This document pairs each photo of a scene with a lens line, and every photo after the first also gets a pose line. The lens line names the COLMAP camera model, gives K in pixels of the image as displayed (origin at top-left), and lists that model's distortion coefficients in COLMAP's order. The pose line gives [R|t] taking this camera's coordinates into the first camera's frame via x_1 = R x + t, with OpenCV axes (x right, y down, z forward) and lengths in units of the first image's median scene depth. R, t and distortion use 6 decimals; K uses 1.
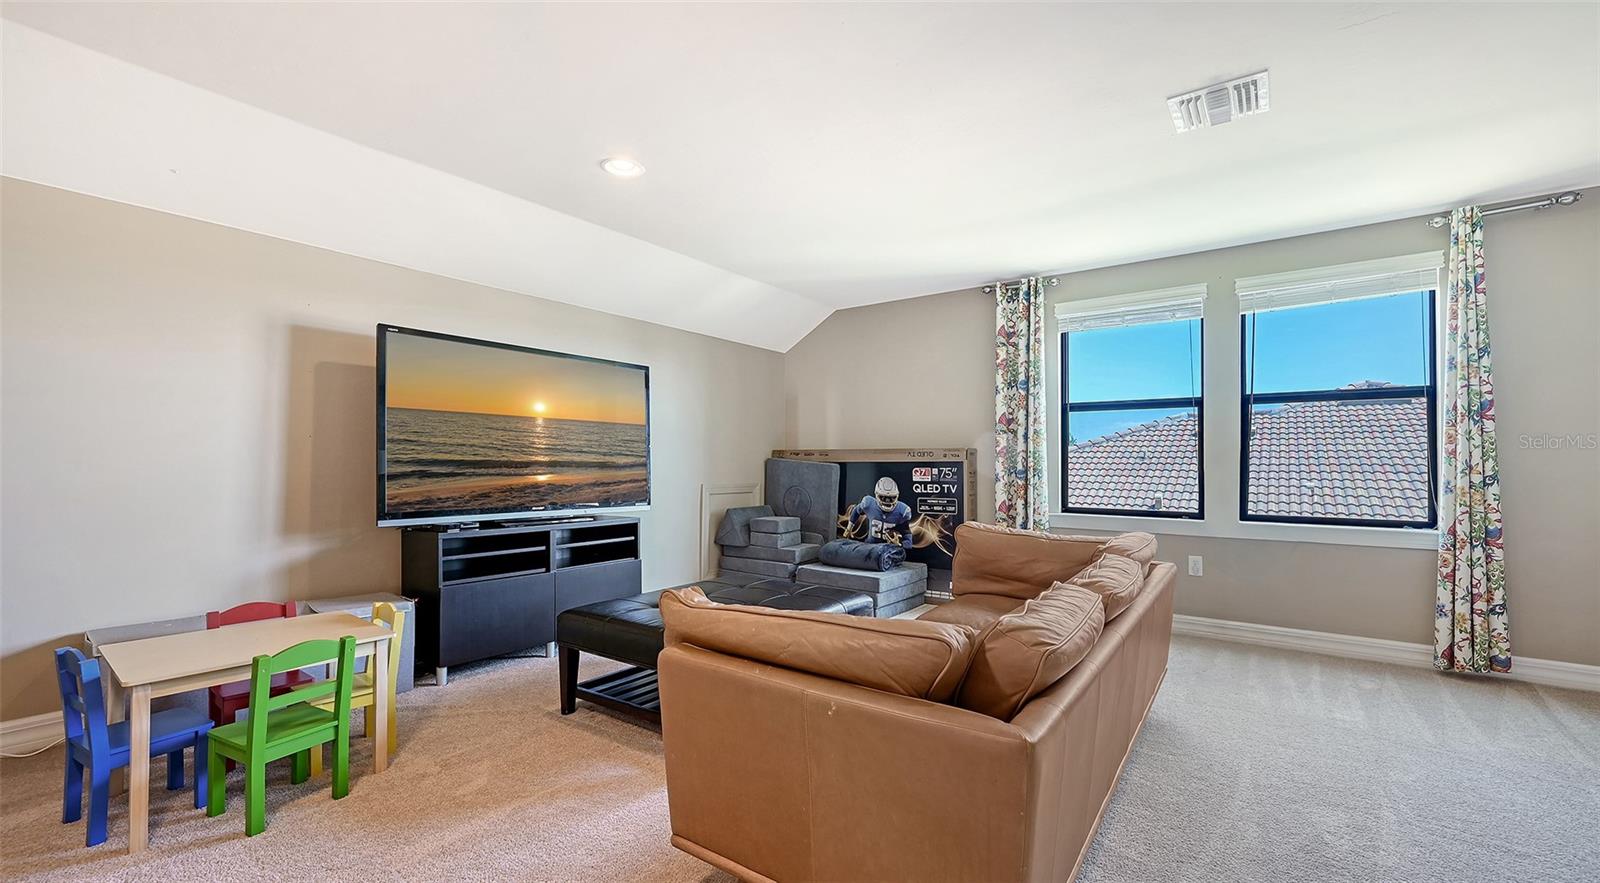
lens RADIAL K [[658.4, 0, 800.0], [0, 658.4, 441.5], [0, 0, 1]] dist [-0.000704, -0.000070]
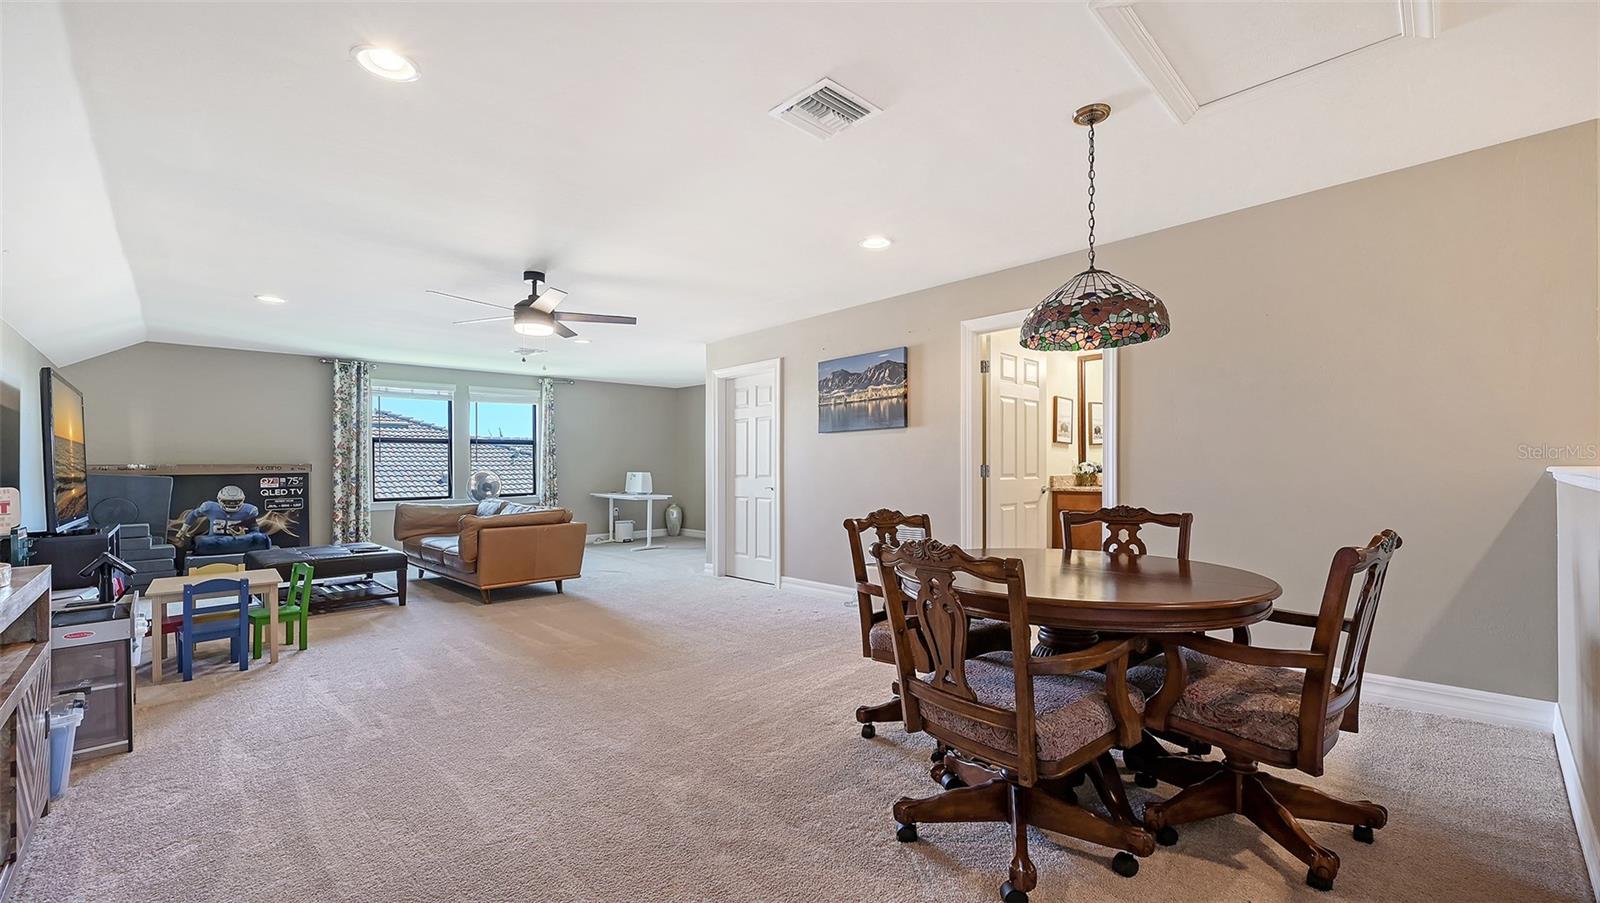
lens RADIAL K [[644.6, 0, 792.8], [0, 644.6, 456.9], [0, 0, 1]] dist [0.001456, 0.000053]
pose [[0.200141, 0.007146, 0.979741, -1.061184], [-0.020274, 0.999789, -0.003151, -0.025752], [-0.979557, -0.019233, 0.200243, -0.408869]]
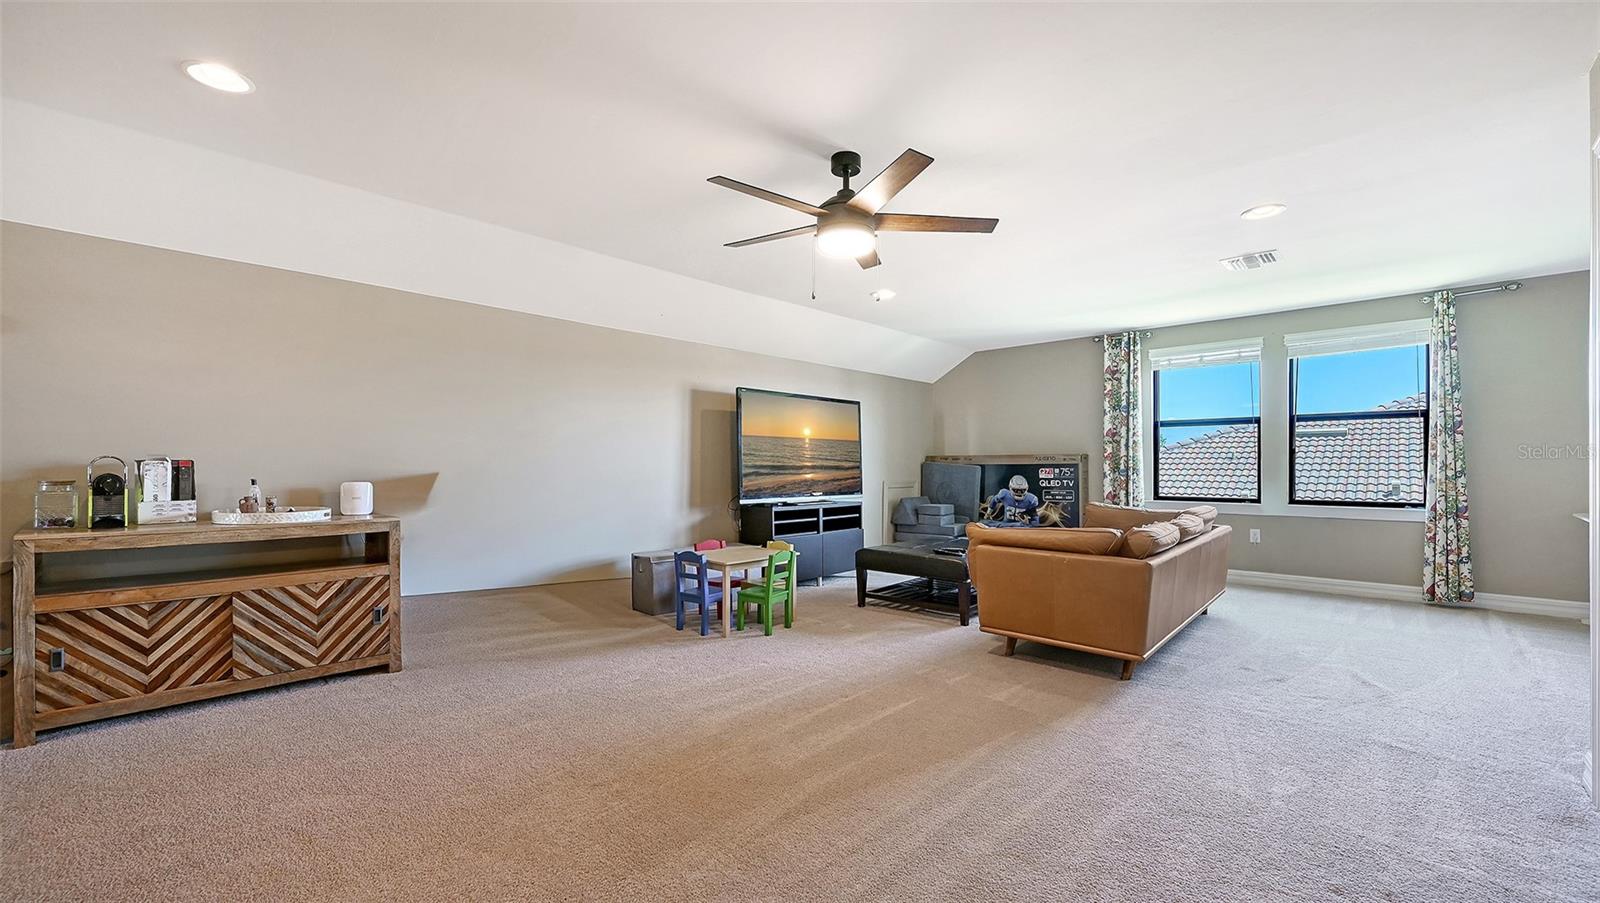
lens RADIAL K [[644.6, 0, 792.8], [0, 644.6, 456.9], [0, 0, 1]] dist [0.001456, 0.000053]
pose [[0.992029, -0.008298, -0.125736, -0.196348], [0.010748, 0.999765, 0.018815, -0.017529], [0.125550, -0.020016, 0.991885, -0.465907]]
